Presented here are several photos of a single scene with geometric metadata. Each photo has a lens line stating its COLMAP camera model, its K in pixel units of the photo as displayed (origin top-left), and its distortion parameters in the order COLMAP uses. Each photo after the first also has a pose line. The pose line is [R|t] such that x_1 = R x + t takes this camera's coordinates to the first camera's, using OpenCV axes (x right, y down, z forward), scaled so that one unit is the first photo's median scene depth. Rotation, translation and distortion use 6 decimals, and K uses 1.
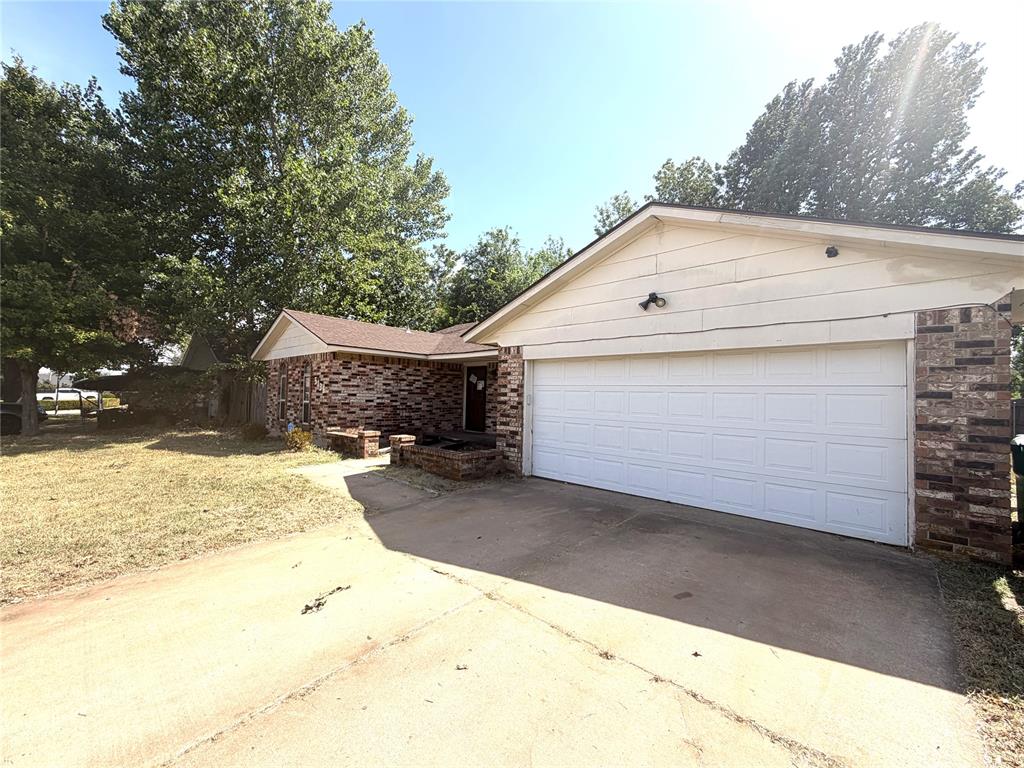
lens RADIAL K [[409.5, 0, 510.3], [0, 409.5, 381.7], [0, 0, 1]] dist [0.012149, 0.000783]
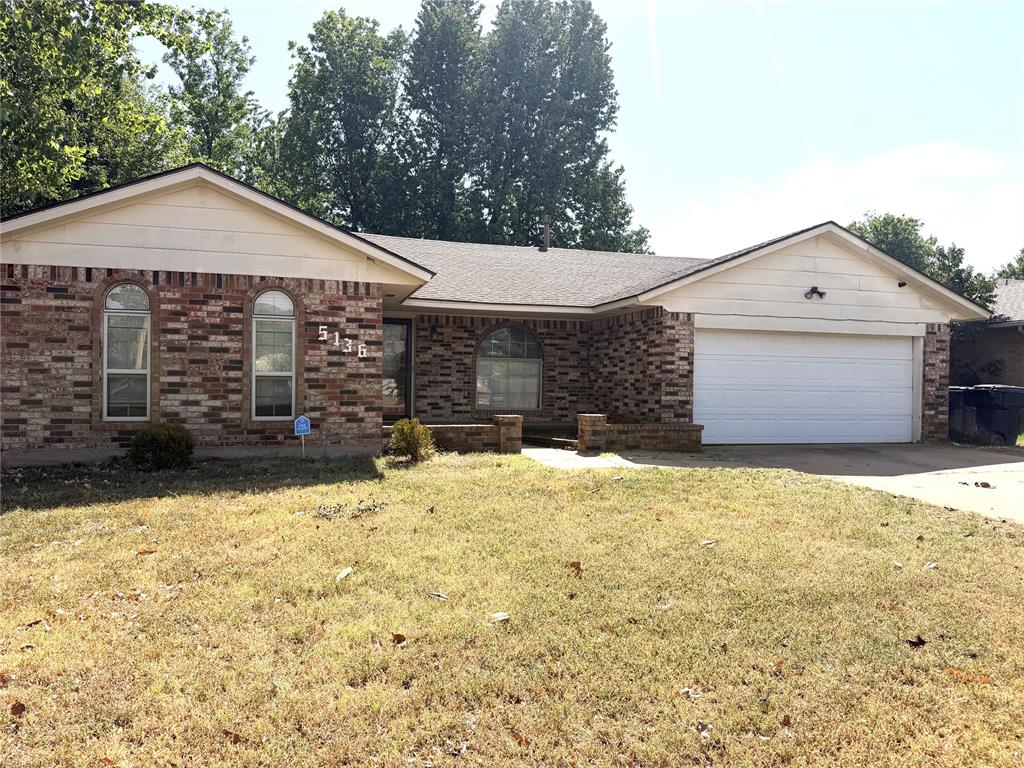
lens RADIAL K [[728.3, 0, 508.8], [0, 728.3, 384.8], [0, 0, 1]] dist [0.049288, -0.039961]
pose [[0.527543, -0.015781, 0.849382, -1.685971], [-0.031196, 0.998793, 0.037932, 0.030736], [-0.848956, -0.046507, 0.526414, 0.446094]]
